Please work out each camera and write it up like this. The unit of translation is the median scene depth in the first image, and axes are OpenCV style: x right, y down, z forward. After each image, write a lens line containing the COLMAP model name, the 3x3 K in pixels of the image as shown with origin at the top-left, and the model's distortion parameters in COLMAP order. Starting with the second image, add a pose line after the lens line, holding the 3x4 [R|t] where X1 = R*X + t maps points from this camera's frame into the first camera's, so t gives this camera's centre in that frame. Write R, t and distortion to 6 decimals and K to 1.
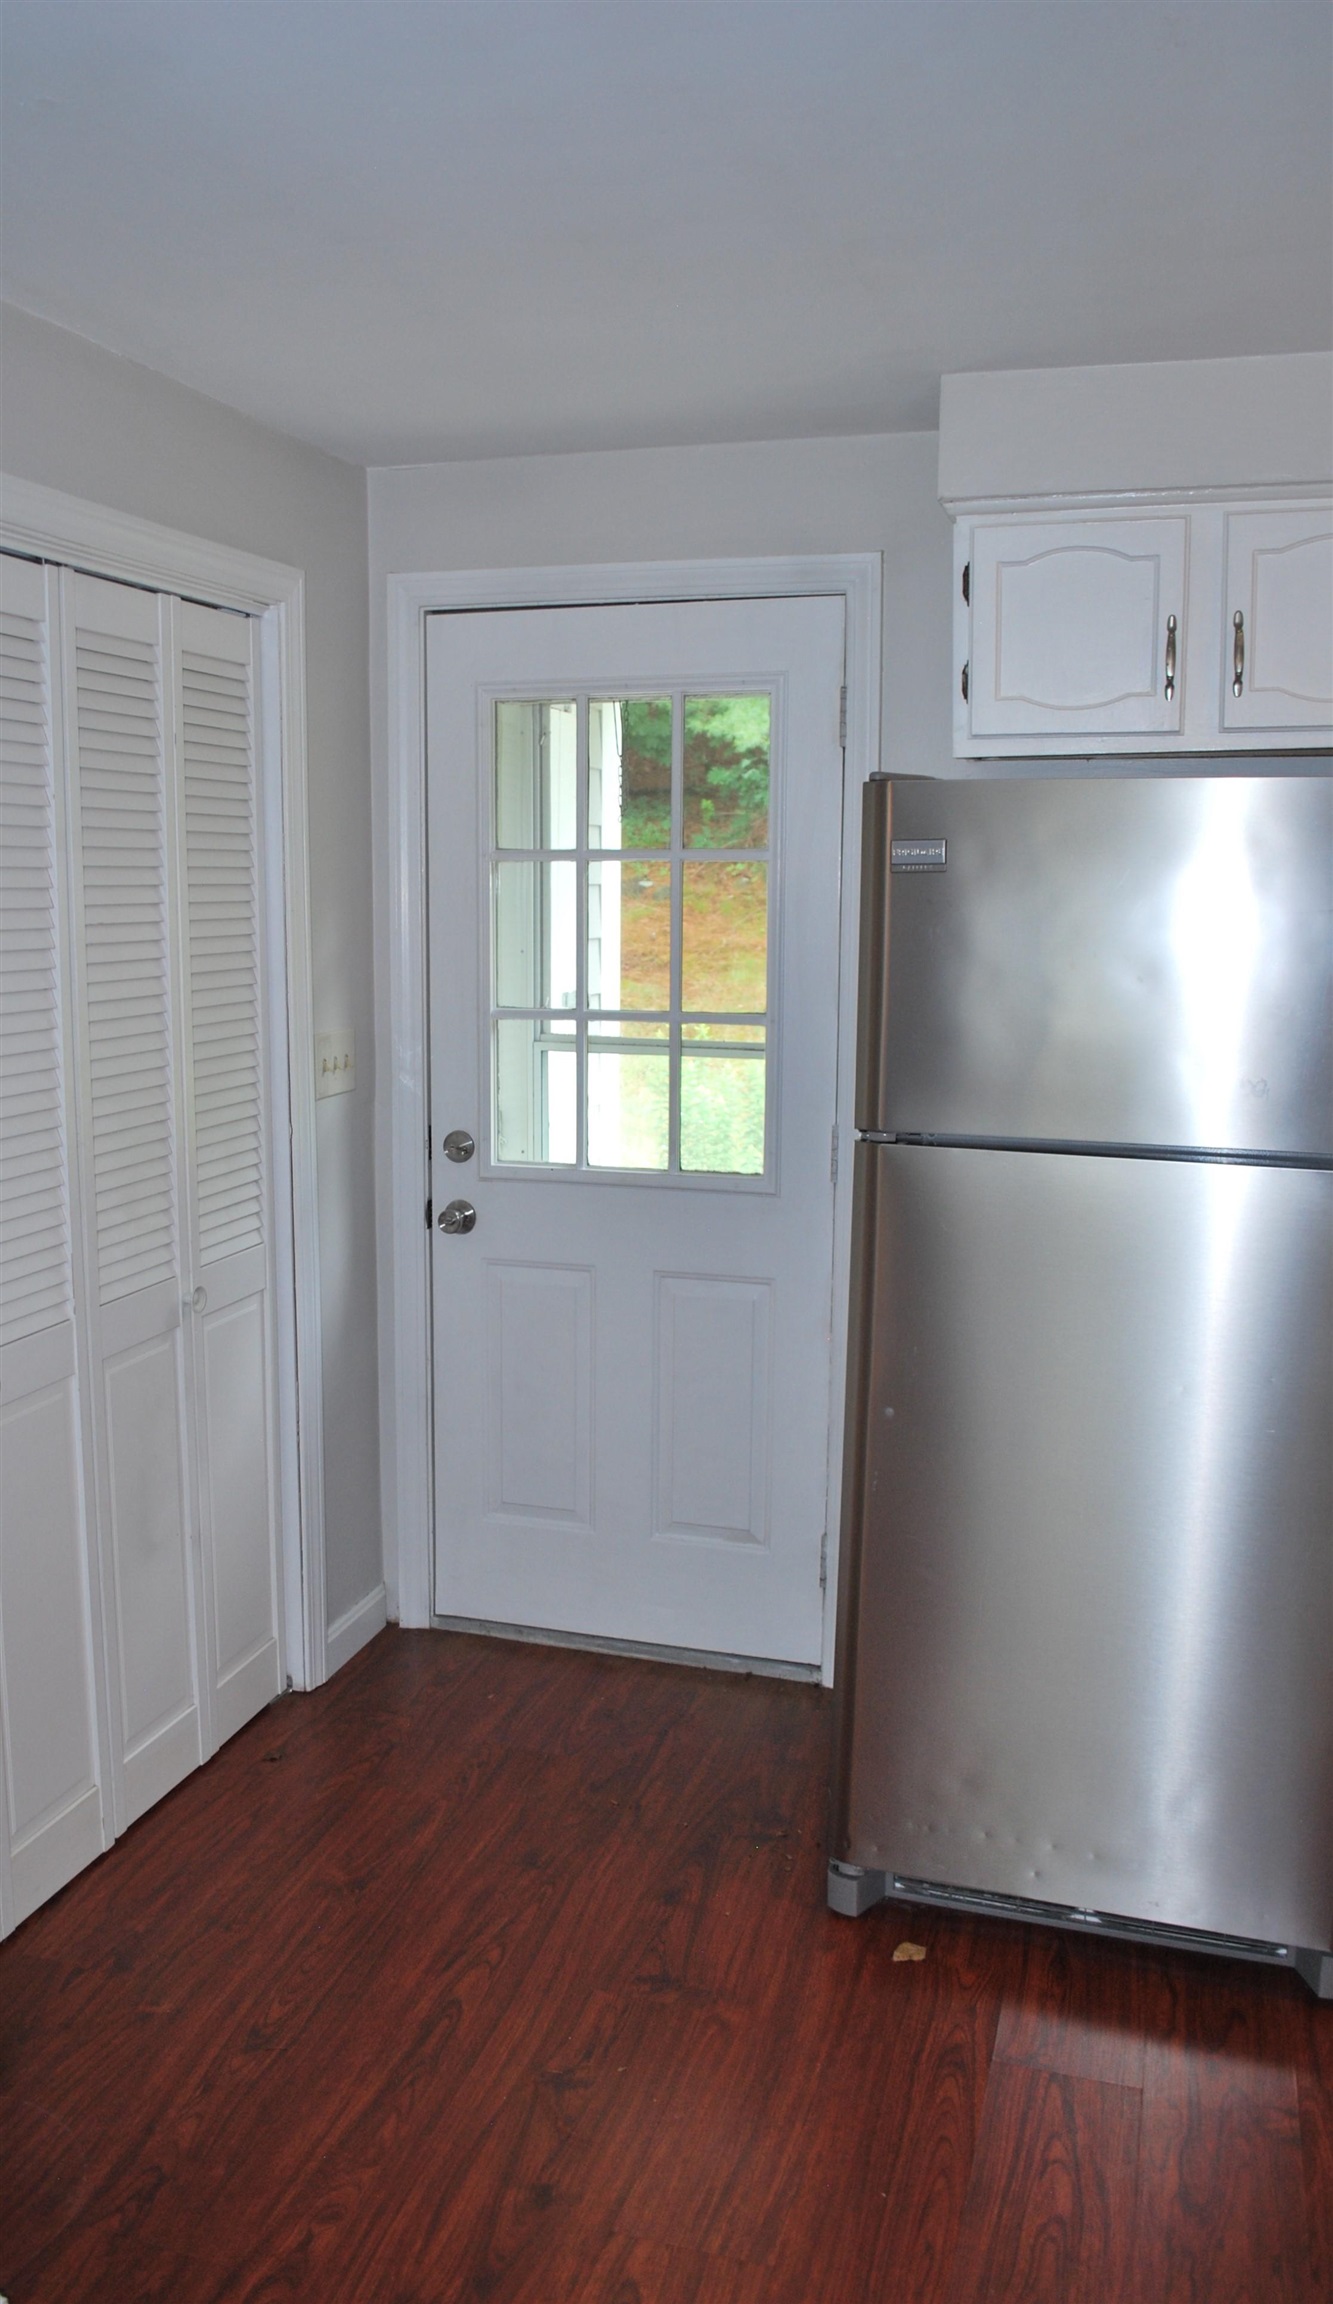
lens RADIAL K [[1835.9, 0, 595.6], [0, 1835.9, 1142.4], [0, 0, 1]] dist [-0.056535, -0.002547]
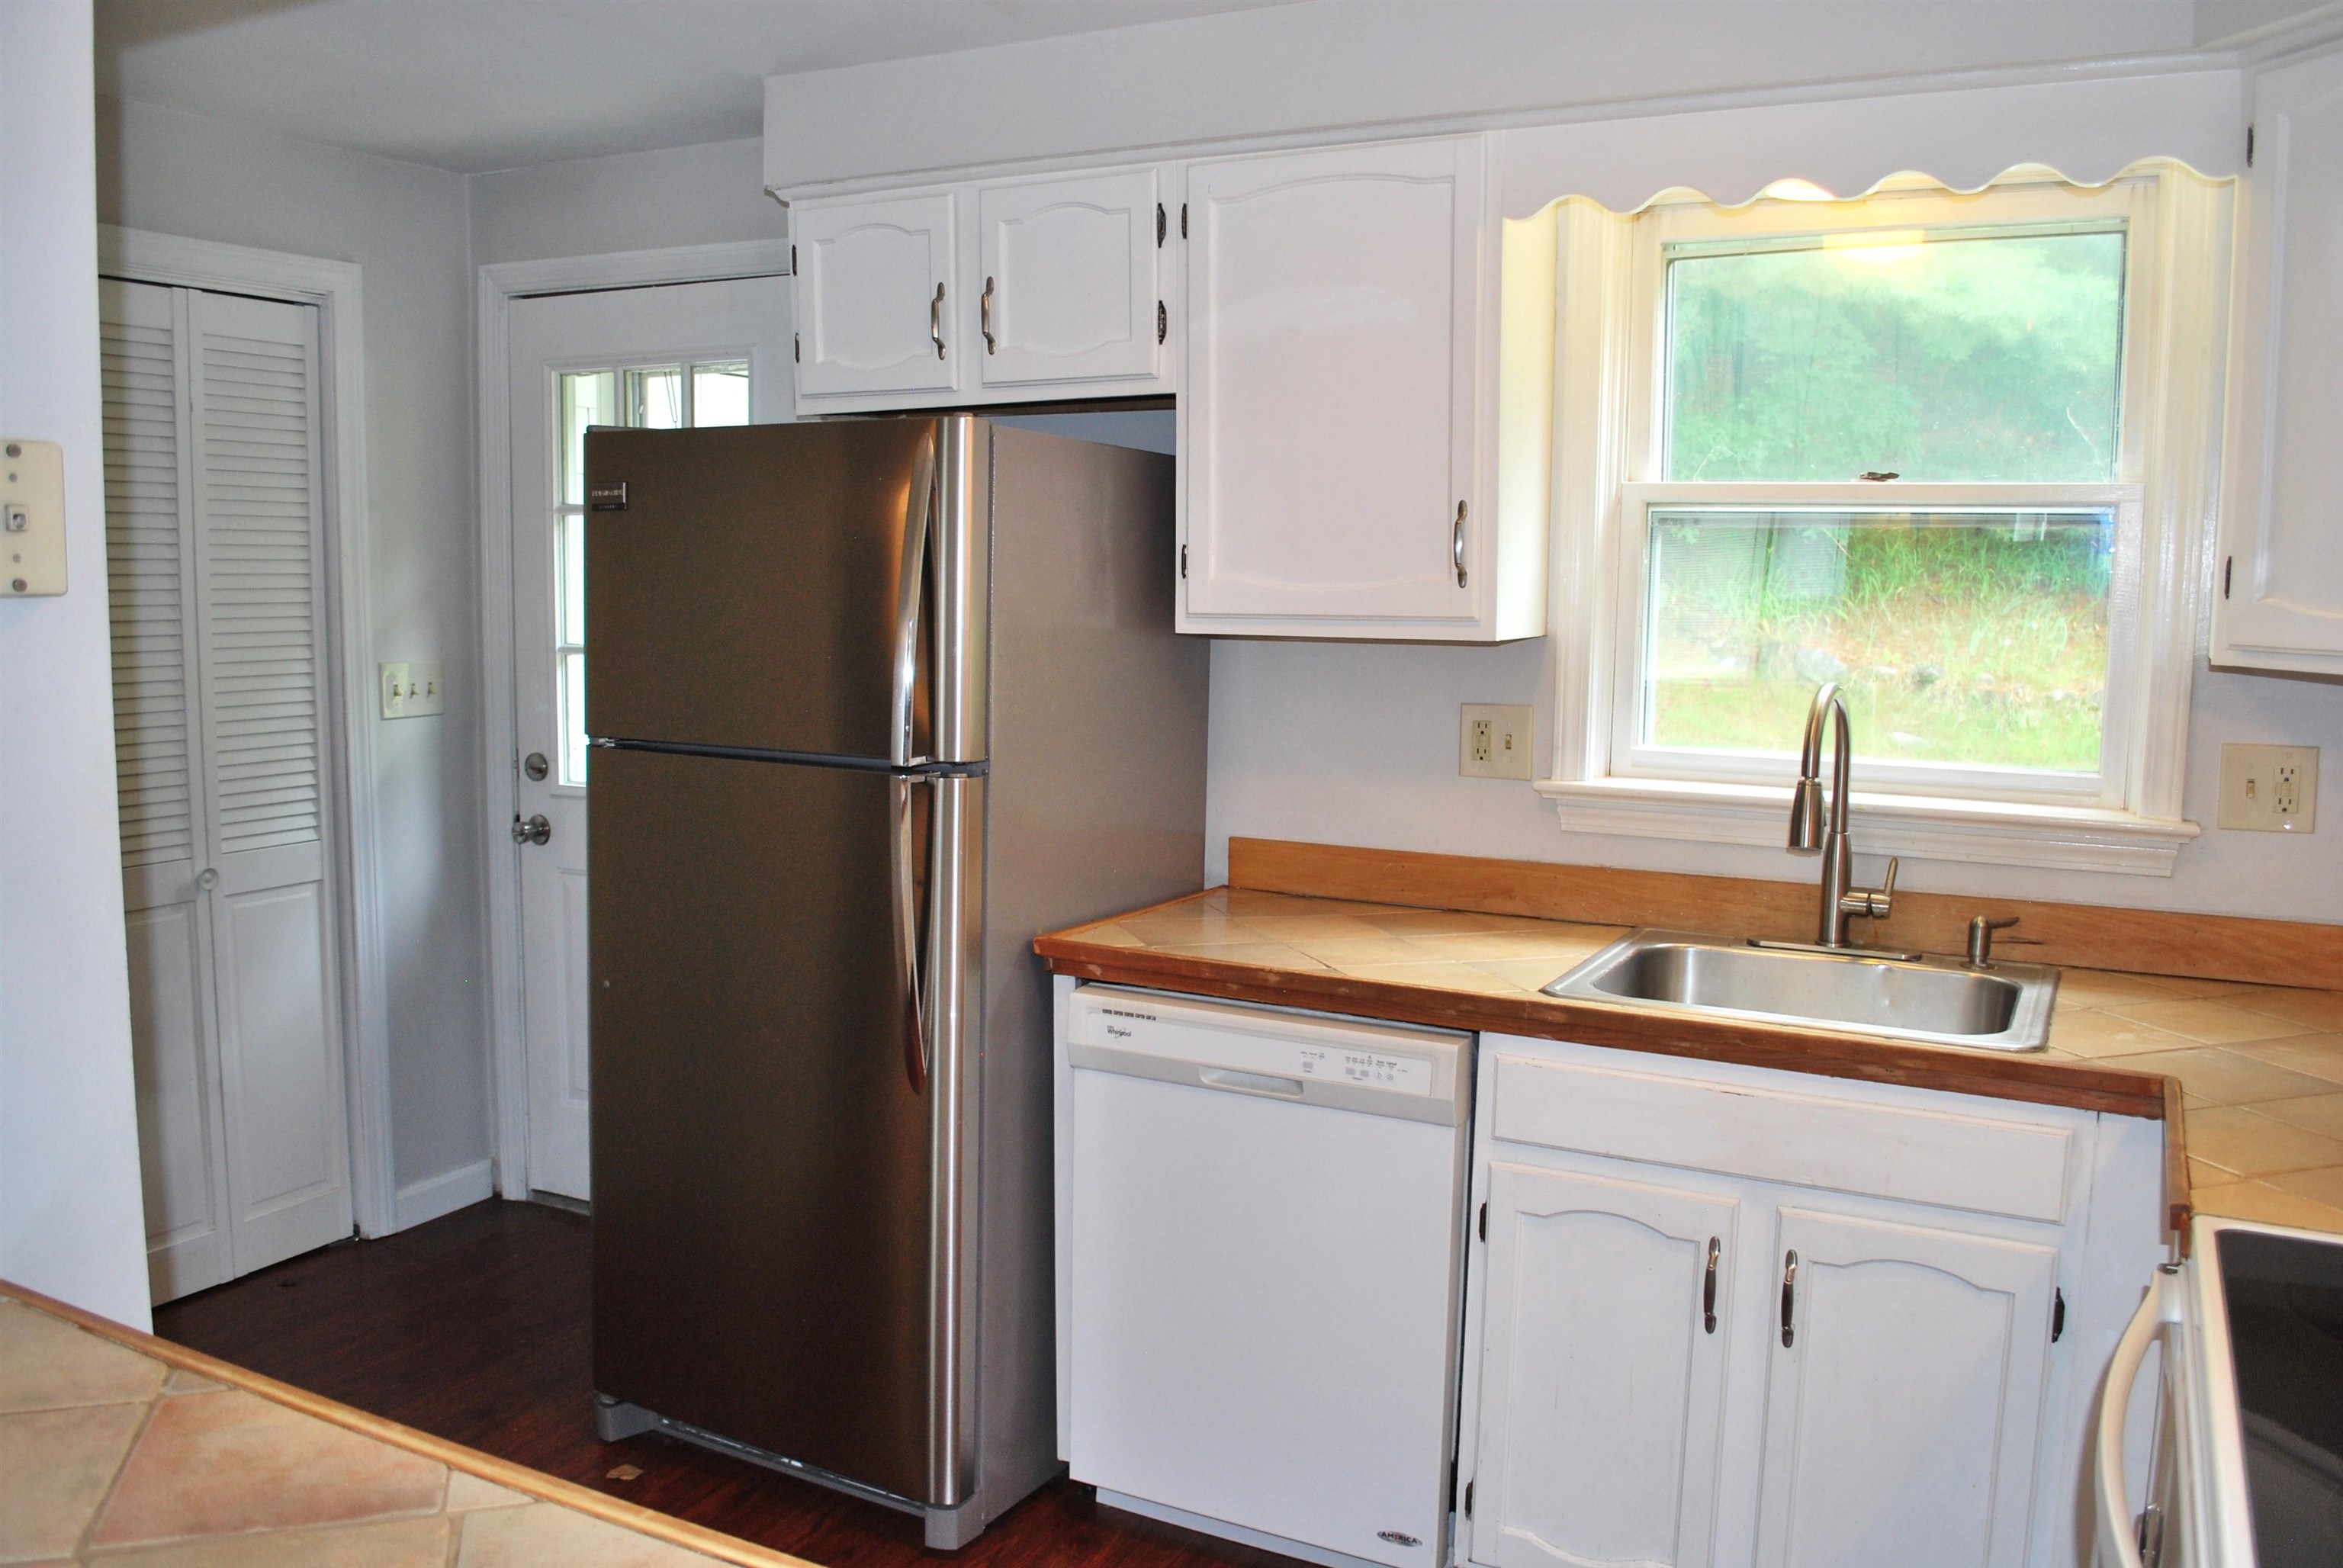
lens RADIAL K [[1875.3, 0, 1180.5], [0, 1875.3, 787.7], [0, 0, 1]] dist [-0.079608, 0.011497]
pose [[0.985548, 0.031079, -0.166523, 0.520541], [-0.036121, 0.998973, -0.027336, 0.032363], [0.165503, 0.032955, 0.985659, -0.060687]]
